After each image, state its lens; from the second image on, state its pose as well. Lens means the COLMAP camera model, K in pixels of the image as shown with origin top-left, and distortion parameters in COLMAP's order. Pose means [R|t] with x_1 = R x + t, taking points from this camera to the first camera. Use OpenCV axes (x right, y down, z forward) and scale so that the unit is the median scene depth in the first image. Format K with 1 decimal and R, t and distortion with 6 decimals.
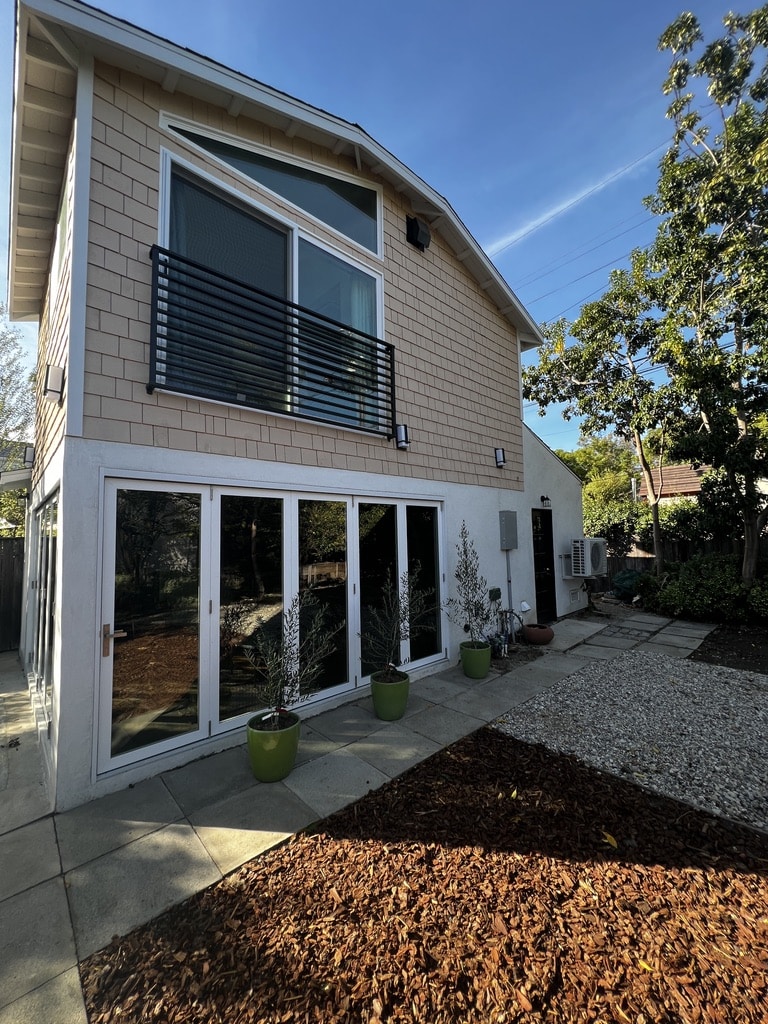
lens RADIAL K [[411.3, 0, 384.0], [0, 411.3, 512.0], [0, 0, 1]] dist [-0.001093, -0.000216]
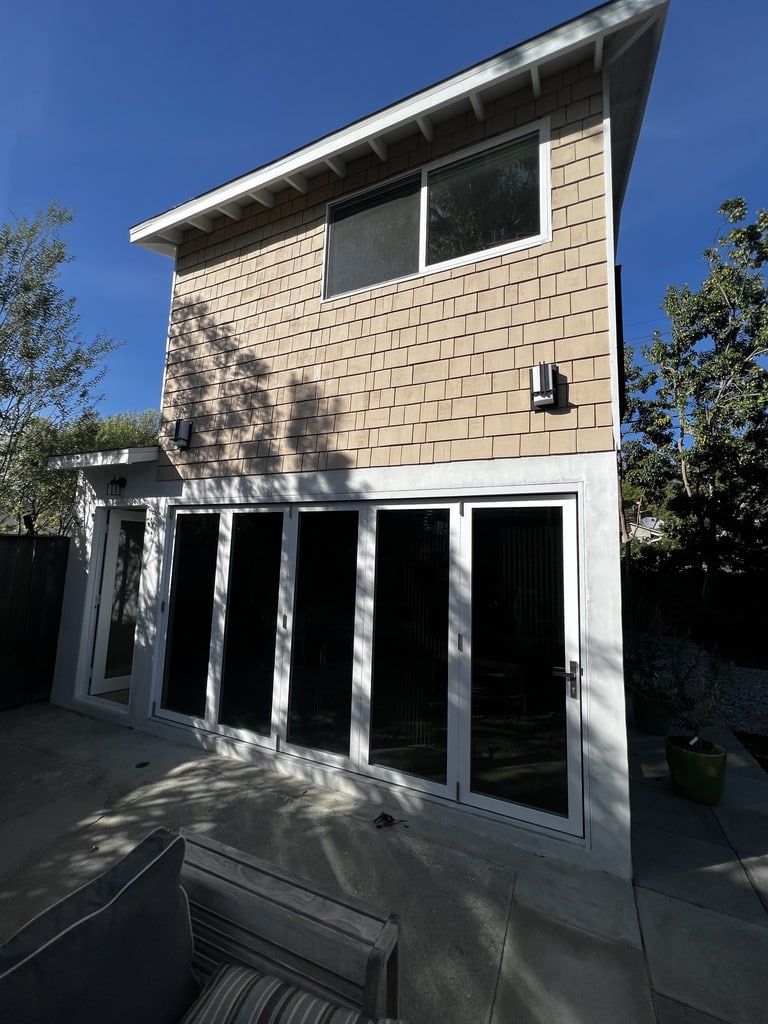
lens RADIAL K [[411.3, 0, 384.0], [0, 411.3, 512.0], [0, 0, 1]] dist [-0.001093, -0.000216]
pose [[0.378306, -0.063619, -0.923492, 0.324681], [0.015462, 0.997931, -0.062413, 0.011471], [0.925552, 0.009332, 0.378506, 0.543980]]
